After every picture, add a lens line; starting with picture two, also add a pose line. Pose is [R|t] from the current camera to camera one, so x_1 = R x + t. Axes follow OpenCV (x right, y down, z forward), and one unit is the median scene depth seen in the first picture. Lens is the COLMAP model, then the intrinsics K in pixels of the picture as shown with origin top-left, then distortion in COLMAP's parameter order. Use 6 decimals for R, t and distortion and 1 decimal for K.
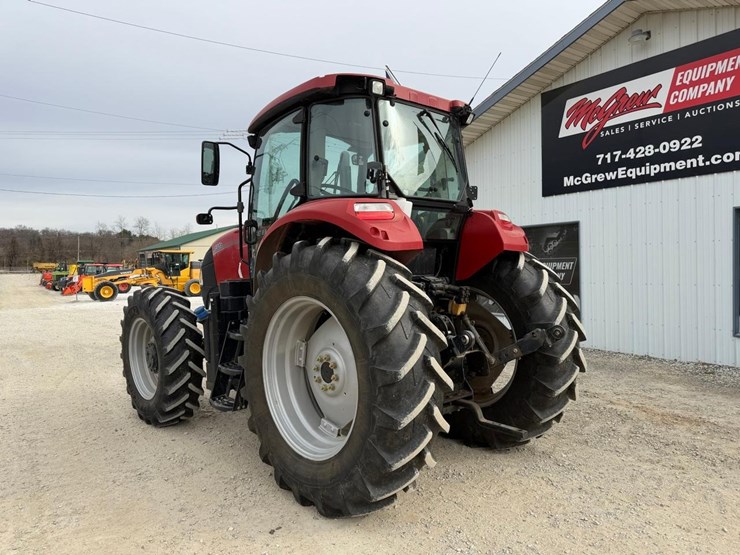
lens RADIAL K [[519.2, 0, 361.4], [0, 519.2, 278.5], [0, 0, 1]] dist [0.046265, -0.053529]
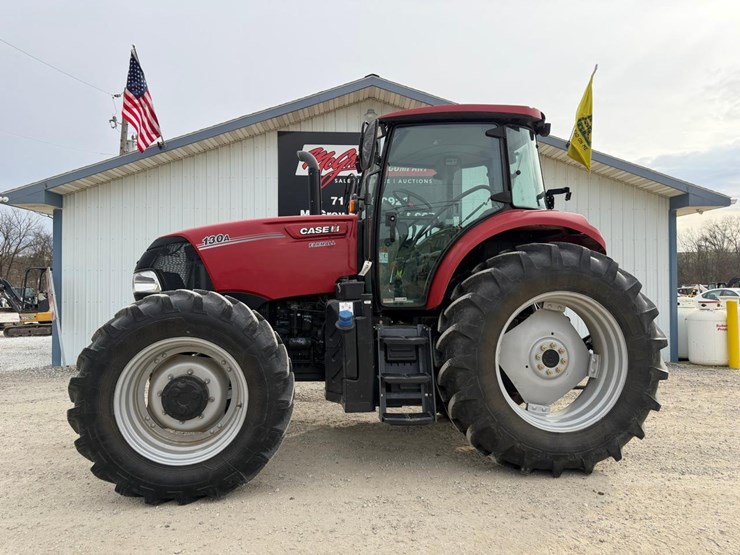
lens RADIAL K [[518.7, 0, 375.5], [0, 518.7, 276.1], [0, 0, 1]] dist [0.096042, -0.115857]
pose [[0.546174, 0.043364, 0.836549, -0.529370], [0.012738, 0.998114, -0.060055, 0.024362], [-0.837575, 0.043457, 0.544591, 0.276877]]
